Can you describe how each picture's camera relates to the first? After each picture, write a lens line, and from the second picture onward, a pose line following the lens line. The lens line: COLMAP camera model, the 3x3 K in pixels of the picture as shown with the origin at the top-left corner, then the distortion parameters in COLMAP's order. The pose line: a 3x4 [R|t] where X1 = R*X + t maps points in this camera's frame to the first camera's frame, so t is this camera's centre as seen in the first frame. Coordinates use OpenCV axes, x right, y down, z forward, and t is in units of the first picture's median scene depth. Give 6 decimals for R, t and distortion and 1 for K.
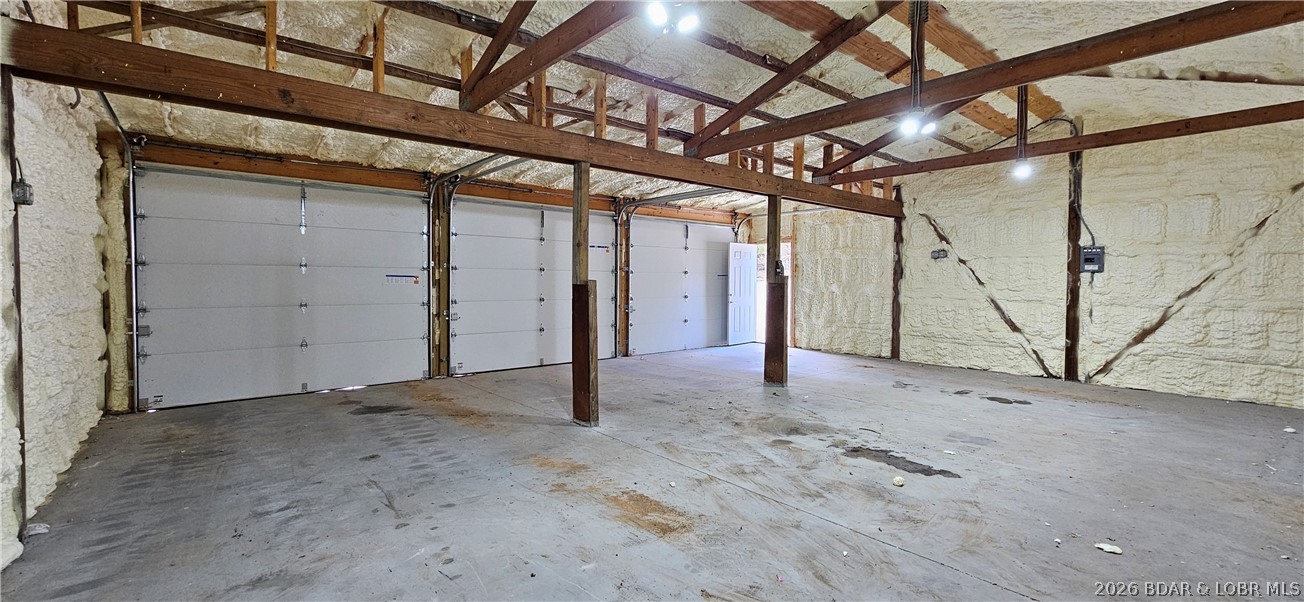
lens RADIAL K [[534.3, 0, 646.4], [0, 534.3, 297.3], [0, 0, 1]] dist [0.002432, 0.001604]
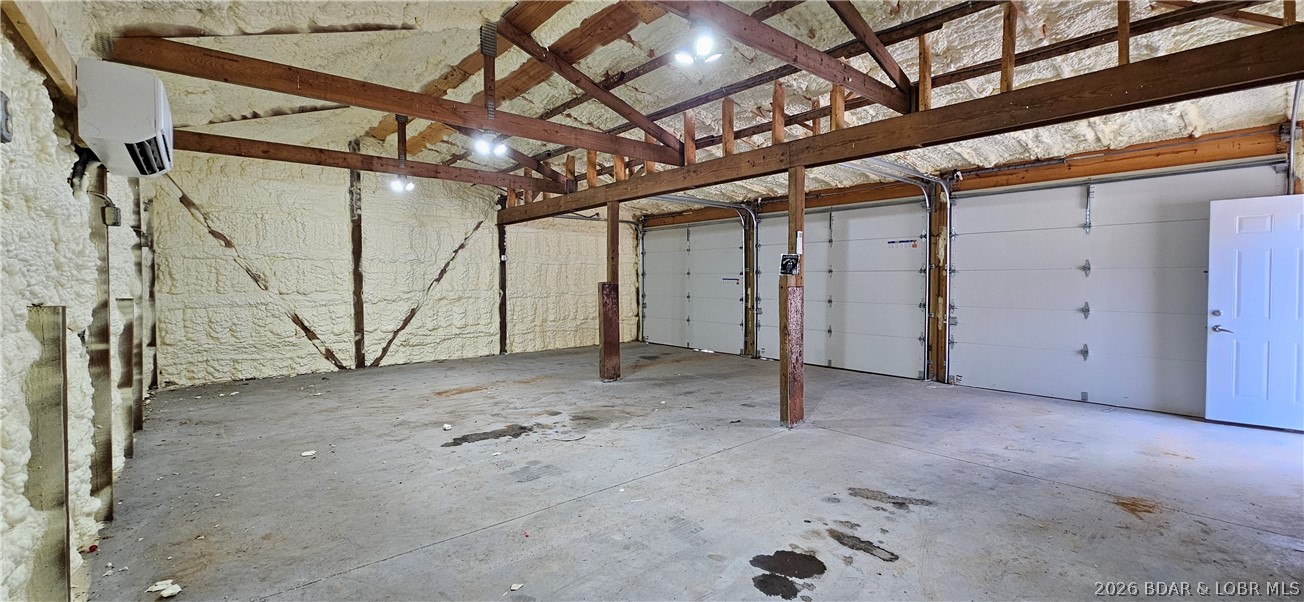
lens RADIAL K [[534.3, 0, 647.4], [0, 534.3, 293.5], [0, 0, 1]] dist [0.002432, 0.001604]
pose [[-0.000168, 0.019555, -0.999809, 1.425541], [-0.034799, 0.999203, 0.019549, -0.032551], [0.999394, 0.034795, 0.000513, 1.166635]]
